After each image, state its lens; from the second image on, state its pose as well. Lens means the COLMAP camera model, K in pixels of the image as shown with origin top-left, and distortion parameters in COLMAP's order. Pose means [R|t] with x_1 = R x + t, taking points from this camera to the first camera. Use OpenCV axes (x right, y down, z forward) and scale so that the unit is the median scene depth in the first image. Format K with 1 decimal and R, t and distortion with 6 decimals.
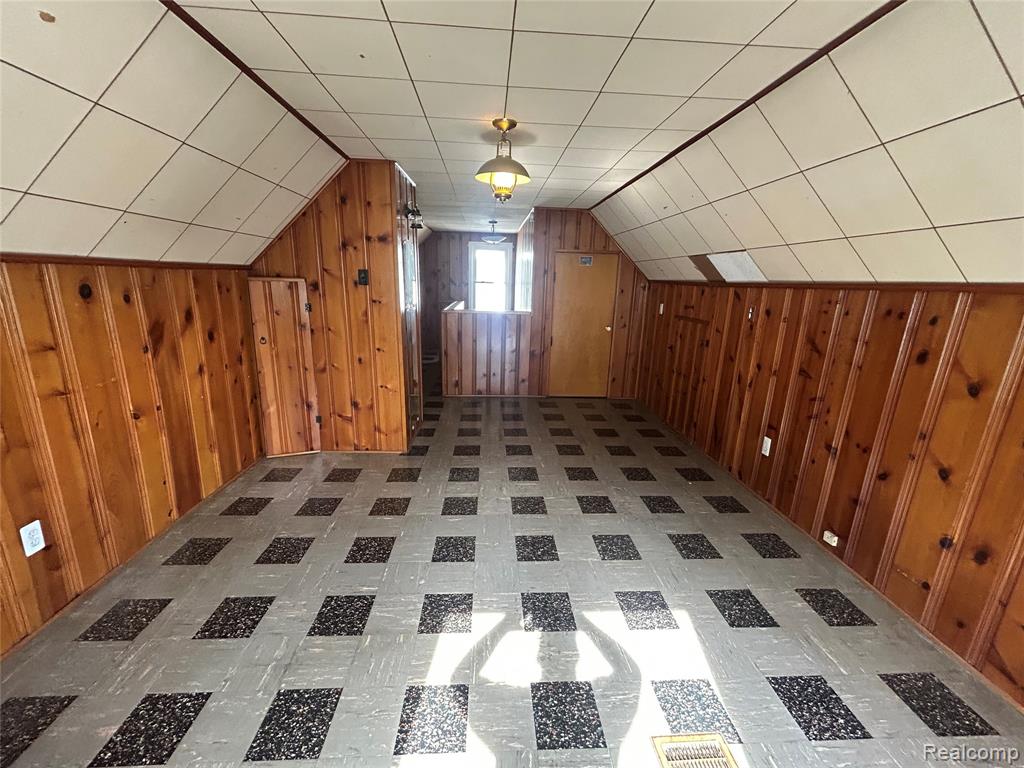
lens RADIAL K [[411.7, 0, 515.4], [0, 411.7, 378.9], [0, 0, 1]] dist [0.000666, 0.000699]
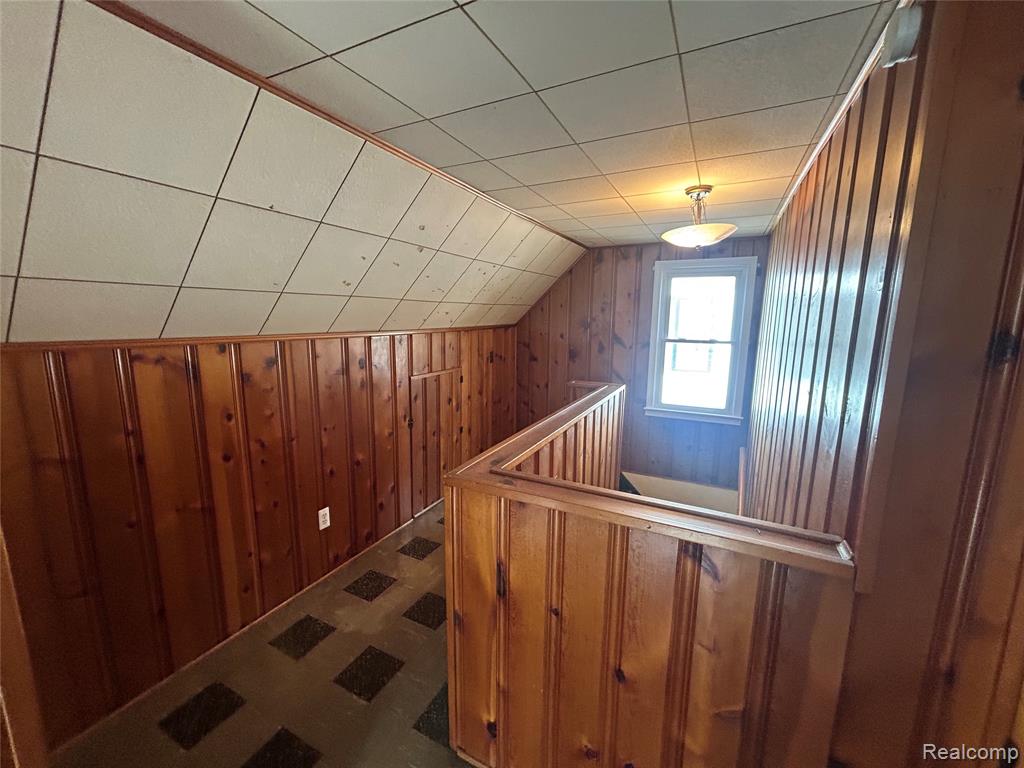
lens RADIAL K [[411.7, 0, 510.3], [0, 411.7, 390.0], [0, 0, 1]] dist [0.000666, 0.000699]
pose [[0.873754, 0.064901, -0.482019, -0.016435], [-0.108990, 0.991980, -0.064003, -0.125931], [0.474000, 0.108458, 0.873820, 0.490831]]
